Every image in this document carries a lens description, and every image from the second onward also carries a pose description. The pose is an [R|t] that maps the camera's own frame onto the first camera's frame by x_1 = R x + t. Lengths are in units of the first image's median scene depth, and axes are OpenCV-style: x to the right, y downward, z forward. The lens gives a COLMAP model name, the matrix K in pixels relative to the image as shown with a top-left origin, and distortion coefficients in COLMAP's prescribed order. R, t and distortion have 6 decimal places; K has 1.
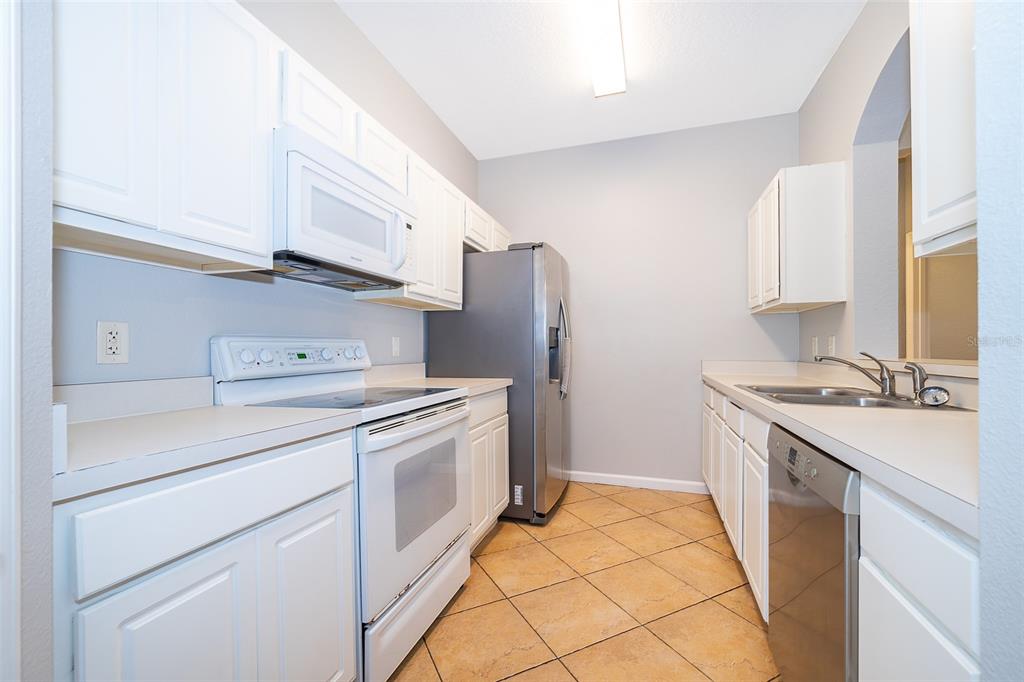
lens RADIAL K [[418.0, 0, 507.9], [0, 418.0, 349.8], [0, 0, 1]] dist [-0.002719, 0.001230]
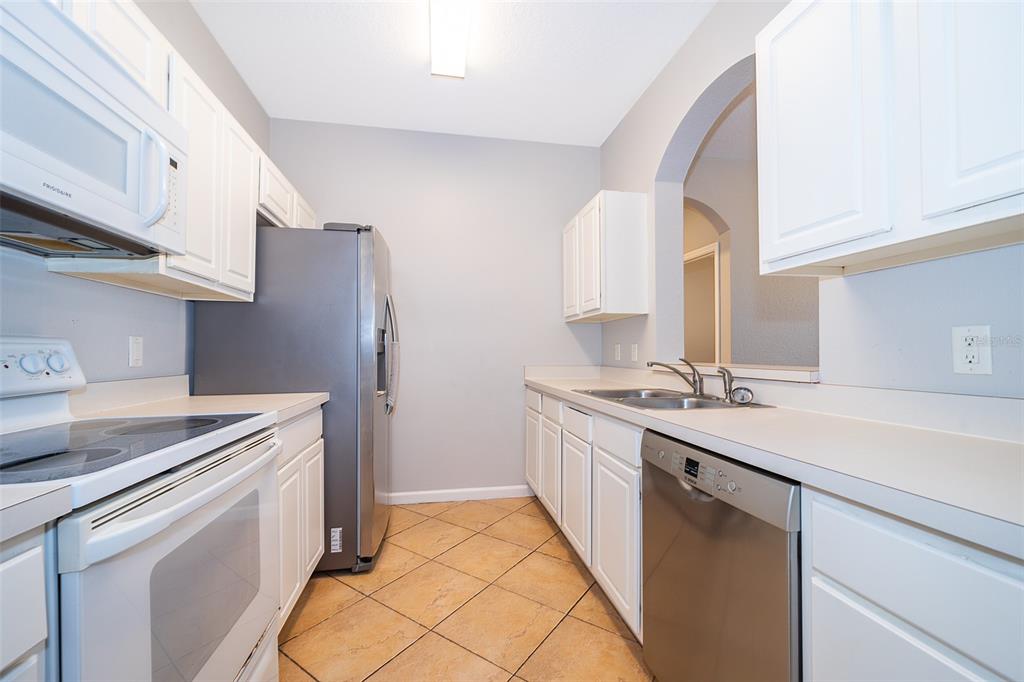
lens RADIAL K [[418.0, 0, 518.2], [0, 418.0, 347.2], [0, 0, 1]] dist [-0.002719, 0.001230]
pose [[0.876899, 0.008358, 0.480602, -0.068681], [0.000072, 0.999847, -0.017518, -0.003266], [-0.480675, 0.015396, 0.876764, 0.169790]]
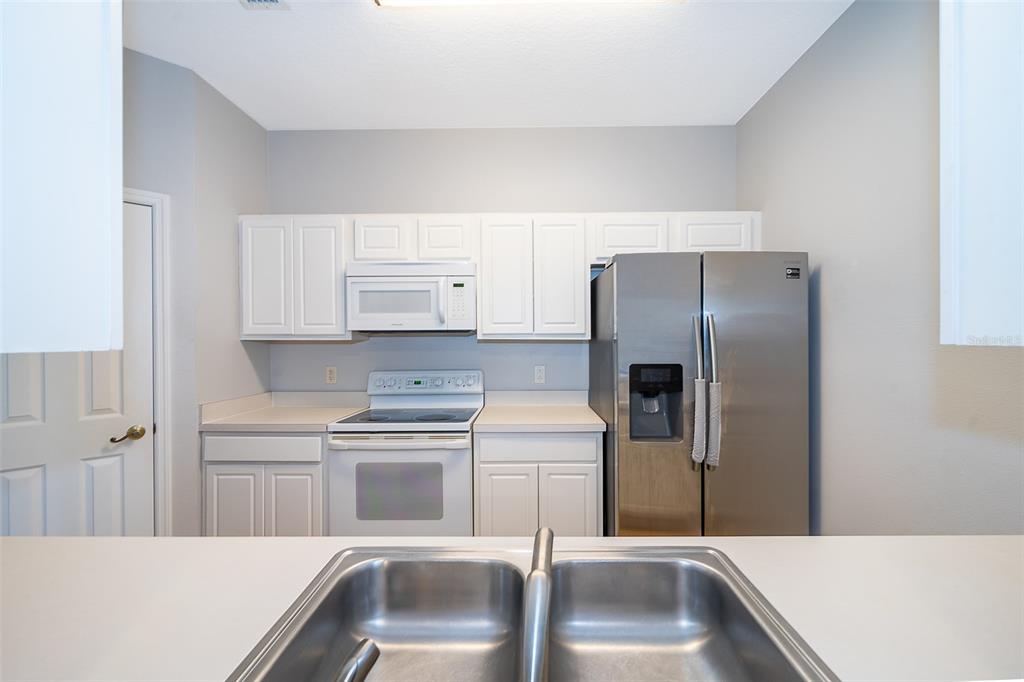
lens RADIAL K [[418.0, 0, 516.2], [0, 418.0, 340.1], [0, 0, 1]] dist [-0.002719, 0.001230]
pose [[0.289653, 0.005940, -0.957113, 0.860613], [0.002588, 0.999972, 0.006989, -0.119602], [0.957128, -0.004501, 0.289630, 0.686465]]
